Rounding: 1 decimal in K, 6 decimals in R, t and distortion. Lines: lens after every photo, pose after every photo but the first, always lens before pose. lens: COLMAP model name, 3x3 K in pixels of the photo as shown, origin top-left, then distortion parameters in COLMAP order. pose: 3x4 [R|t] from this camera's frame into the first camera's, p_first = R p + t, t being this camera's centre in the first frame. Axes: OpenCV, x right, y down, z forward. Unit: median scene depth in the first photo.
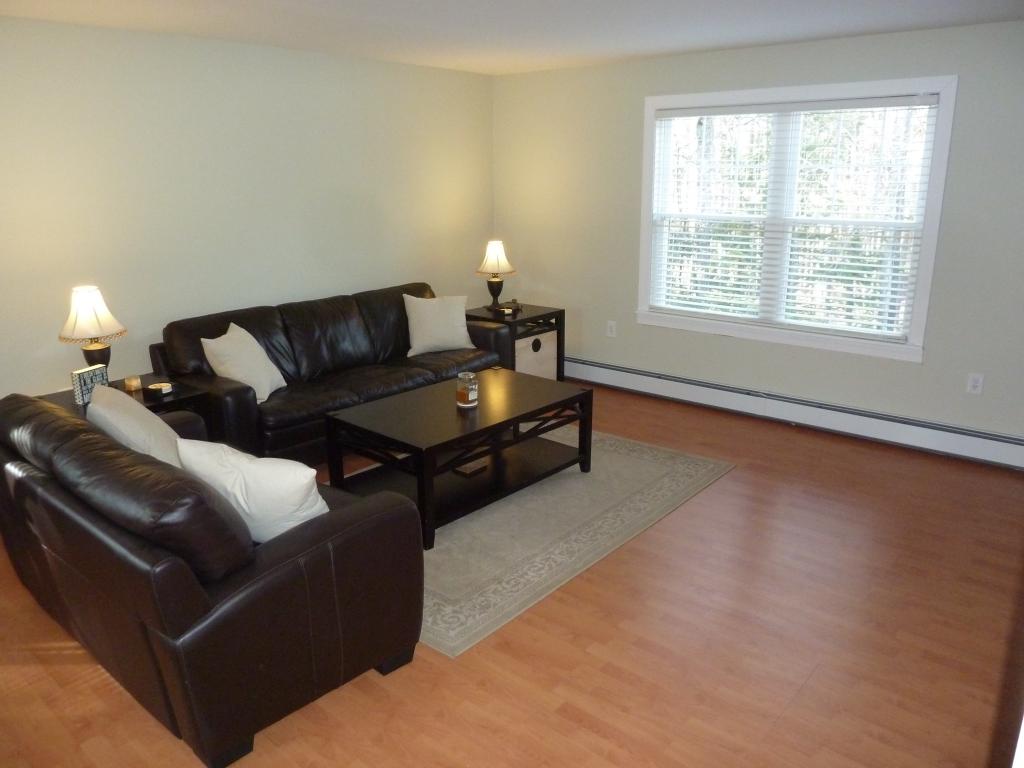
lens RADIAL K [[761.1, 0, 506.6], [0, 761.1, 382.1], [0, 0, 1]] dist [-0.044064, 0.024368]
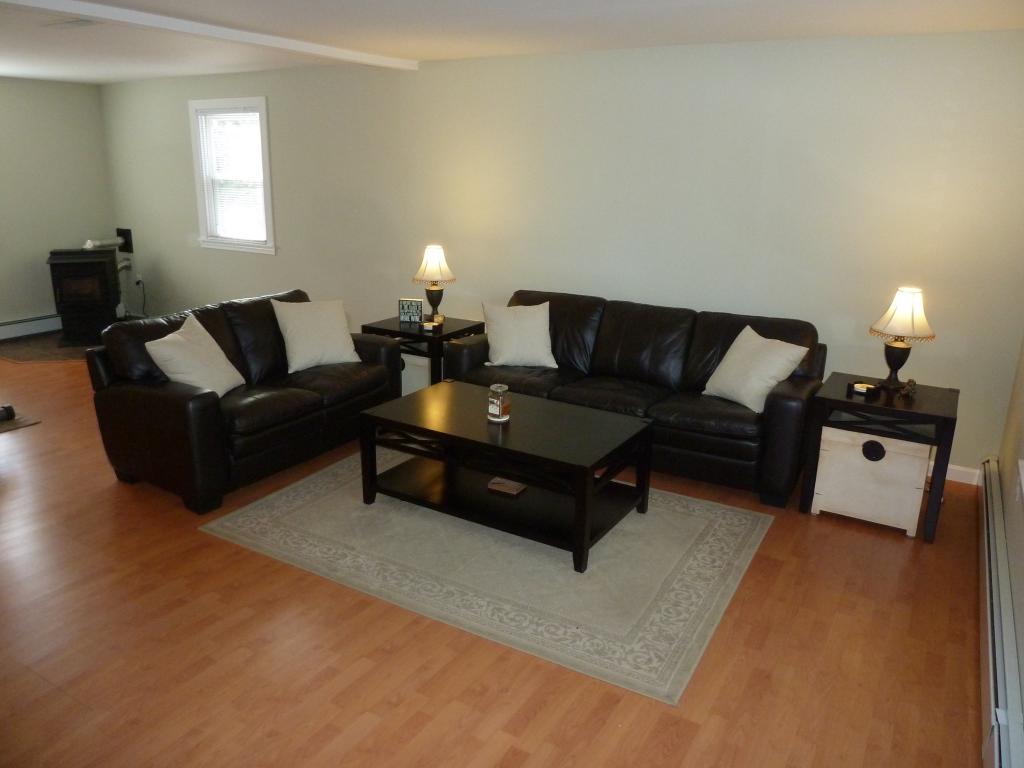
lens RADIAL K [[761.1, 0, 506.6], [0, 761.1, 382.1], [0, 0, 1]] dist [-0.044064, 0.024368]
pose [[0.173410, 0.285575, -0.942537, 0.869870], [-0.279048, 0.932064, 0.231062, -0.248630], [0.944490, 0.222944, 0.241318, 0.801238]]
